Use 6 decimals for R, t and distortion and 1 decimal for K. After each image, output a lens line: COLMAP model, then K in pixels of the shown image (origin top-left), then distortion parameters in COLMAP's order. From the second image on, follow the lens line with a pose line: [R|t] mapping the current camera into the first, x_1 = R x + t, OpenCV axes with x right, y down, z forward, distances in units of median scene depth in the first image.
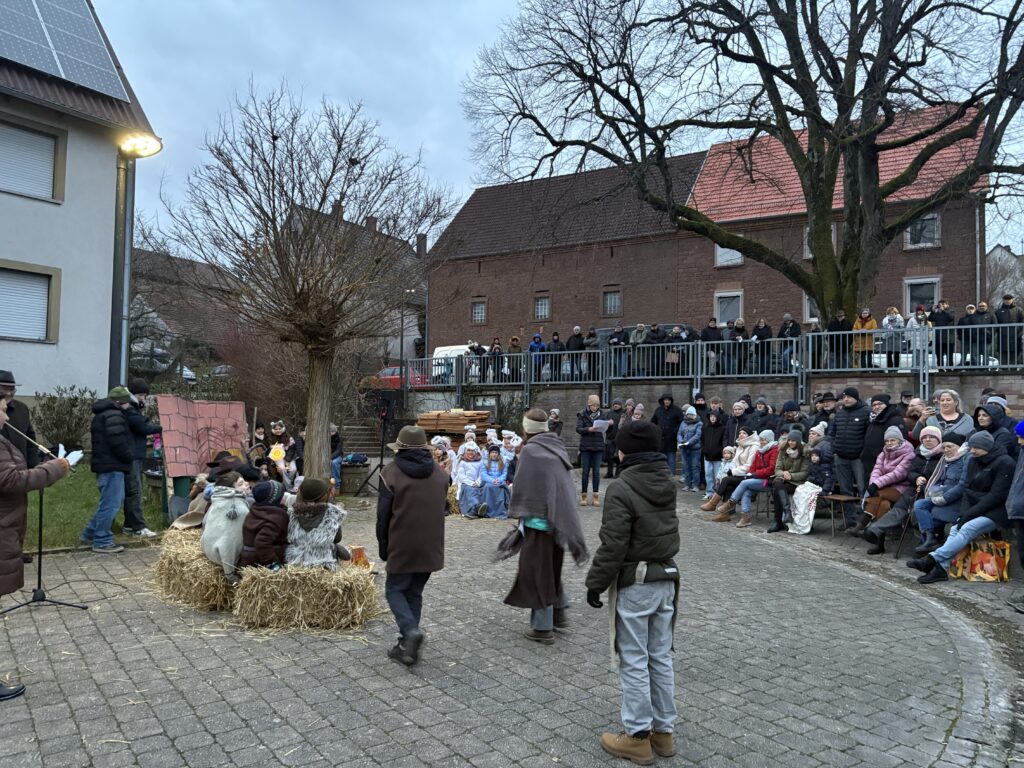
lens RADIAL K [[775.4, 0, 510.7], [0, 775.4, 388.5], [0, 0, 1]] dist [0.059687, -0.053983]
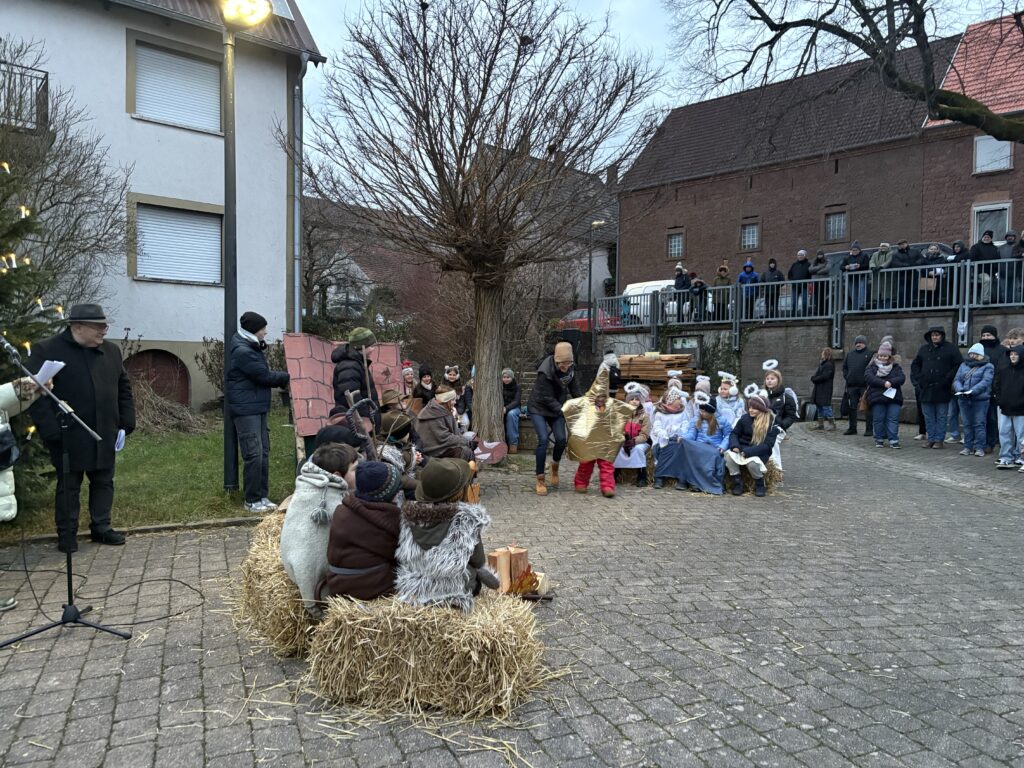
lens RADIAL K [[775.4, 0, 510.7], [0, 775.4, 388.5], [0, 0, 1]] dist [0.059687, -0.053983]
pose [[0.970034, -0.000233, -0.242969, -0.017762], [0.017206, 0.997555, 0.067737, 0.007899], [0.242359, -0.069888, 0.967666, 0.161295]]
